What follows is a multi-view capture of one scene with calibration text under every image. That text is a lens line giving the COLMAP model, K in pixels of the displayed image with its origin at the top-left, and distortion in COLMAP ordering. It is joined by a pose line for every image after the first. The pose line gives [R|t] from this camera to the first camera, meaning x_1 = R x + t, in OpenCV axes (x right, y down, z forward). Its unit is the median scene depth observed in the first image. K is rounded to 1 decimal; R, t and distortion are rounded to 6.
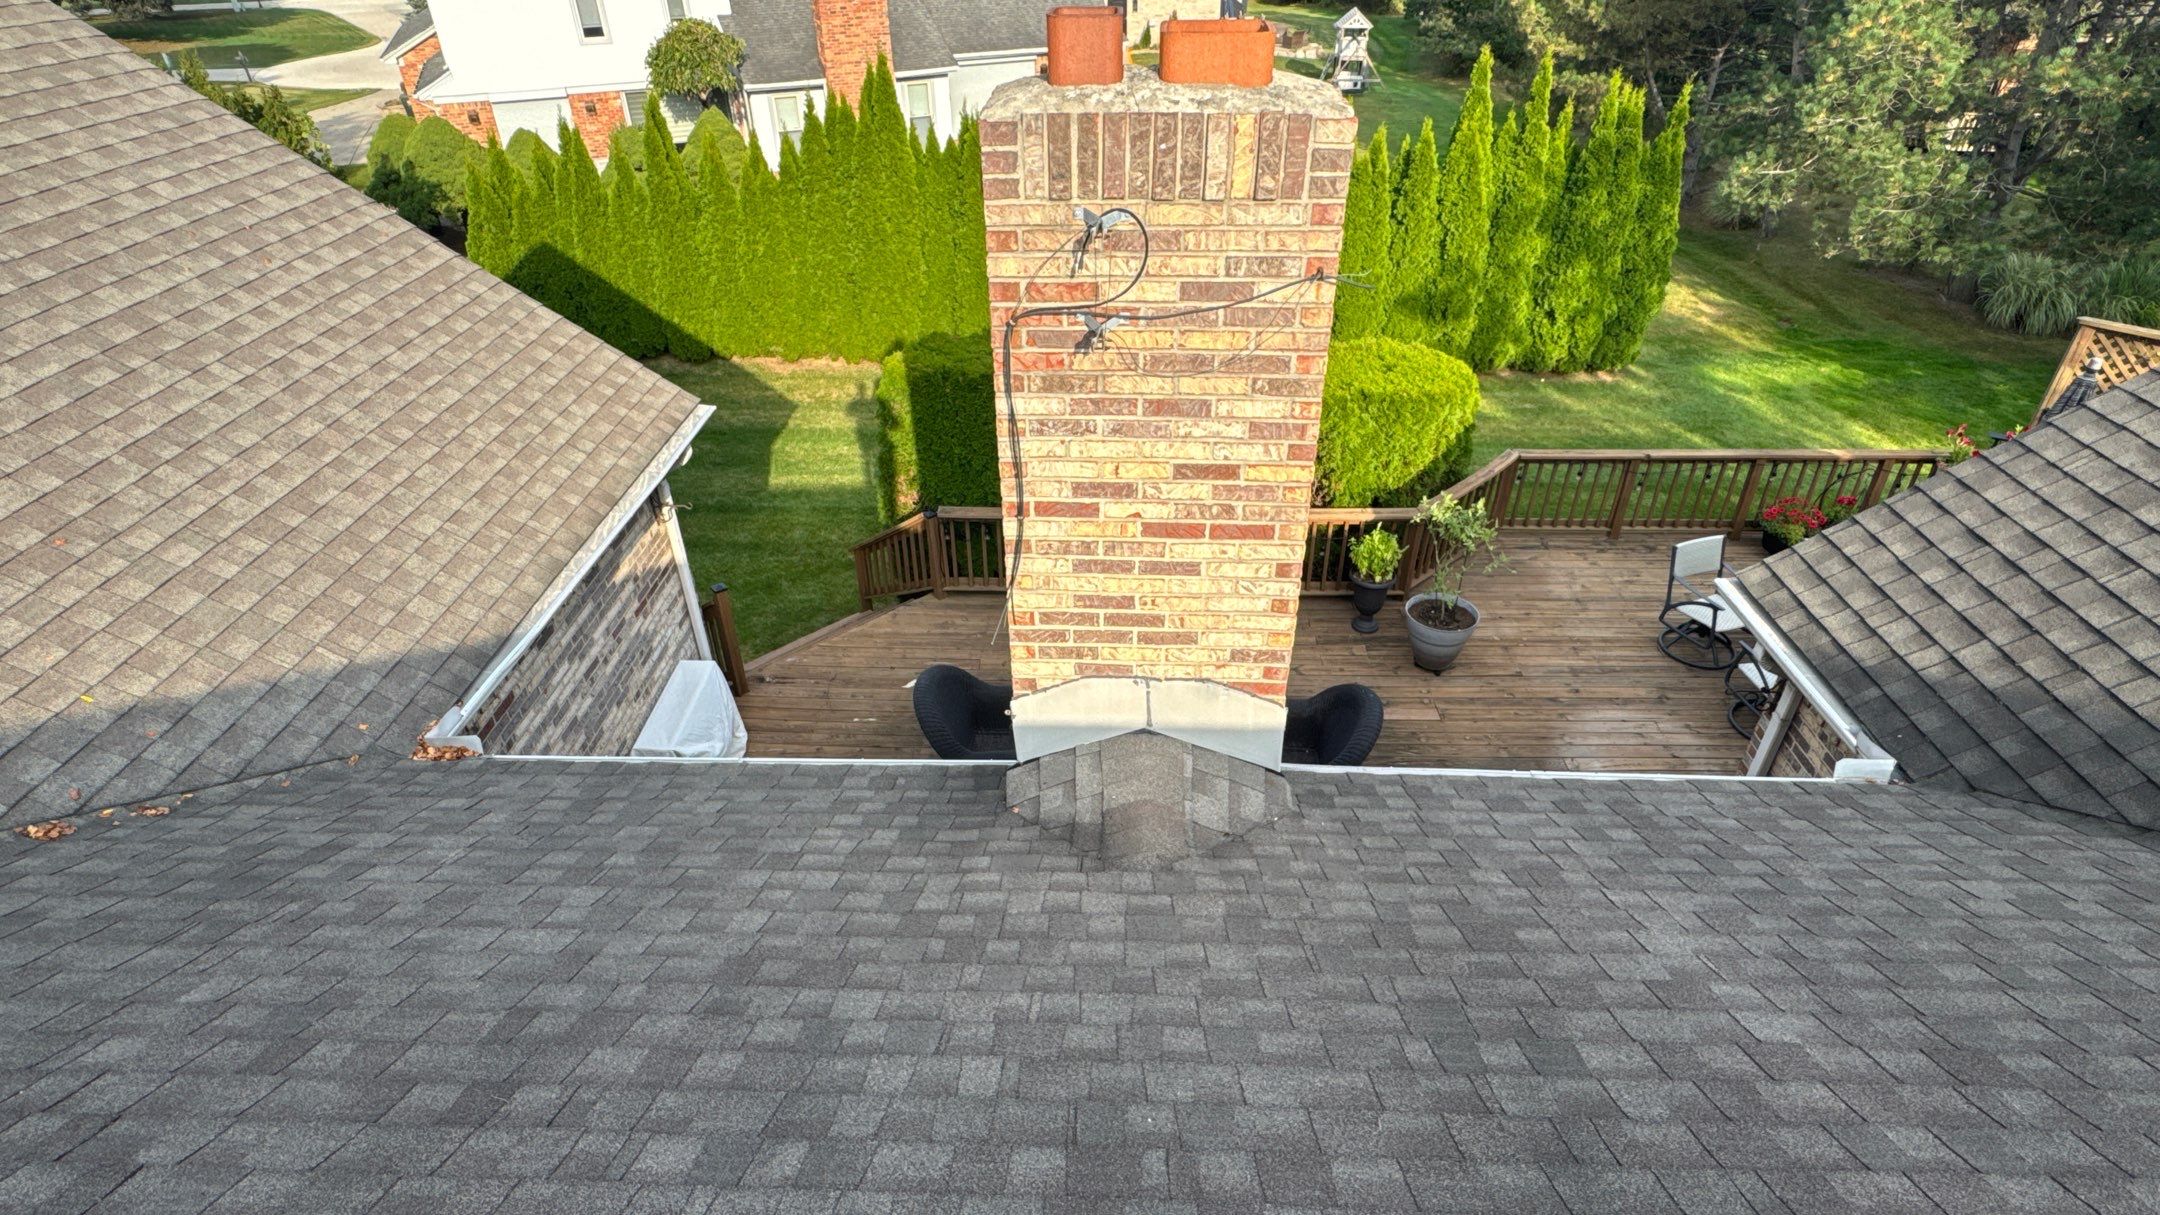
lens RADIAL K [[1091.3, 0, 1081.6], [0, 1091.3, 596.6], [0, 0, 1]] dist [-0.001350, -0.000551]
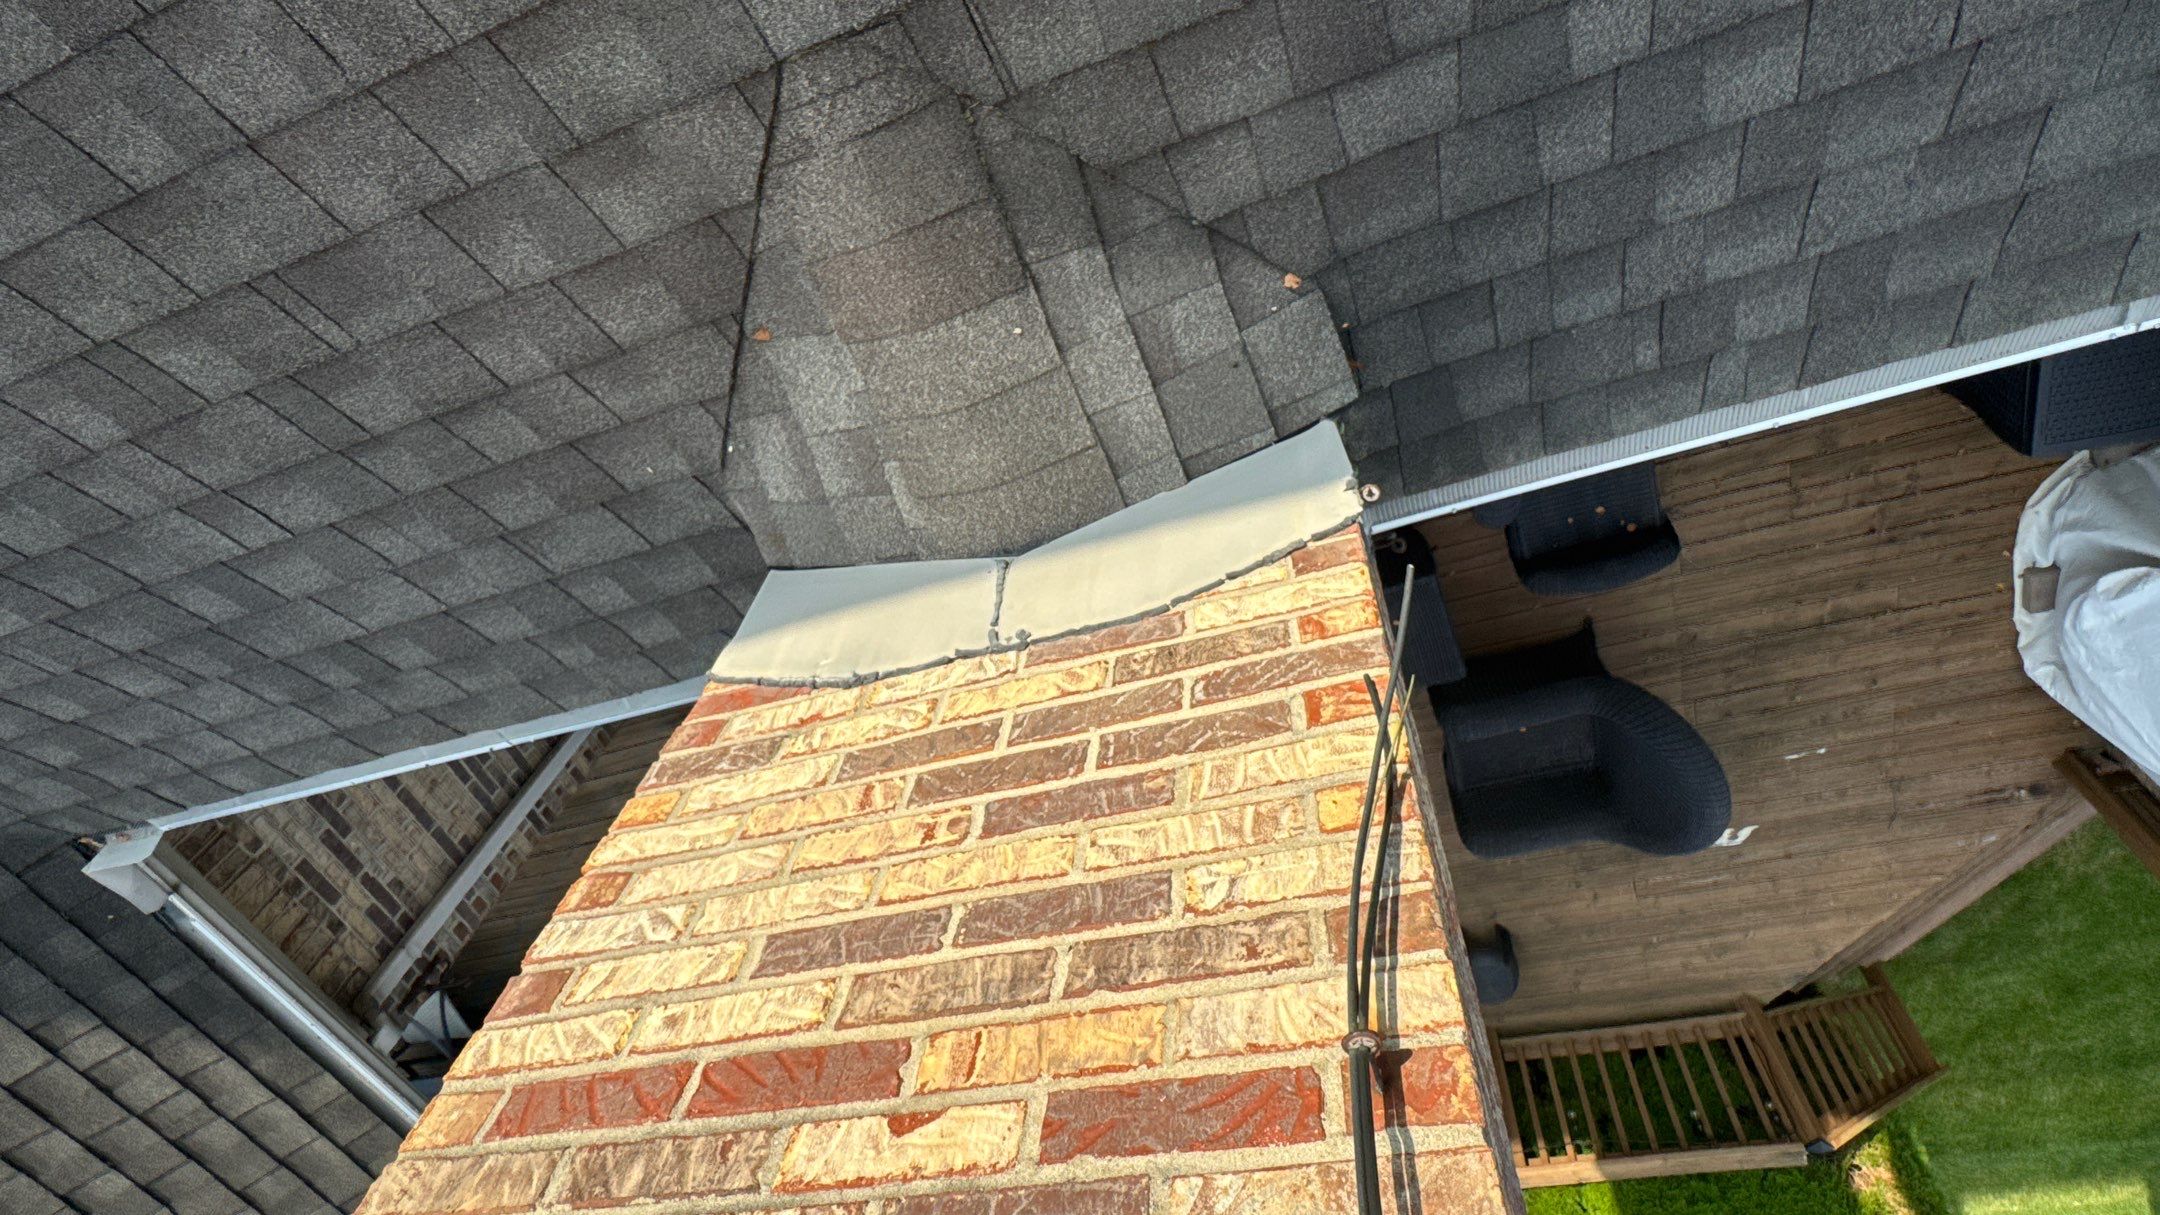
lens RADIAL K [[1091.3, 0, 1081.1], [0, 1091.3, 614.2], [0, 0, 1]] dist [-0.001350, -0.000551]
pose [[-0.916686, 0.257476, 0.305603, -0.077416], [-0.108474, -0.896370, 0.429830, -0.070187], [0.384604, 0.360870, 0.849619, 0.658602]]
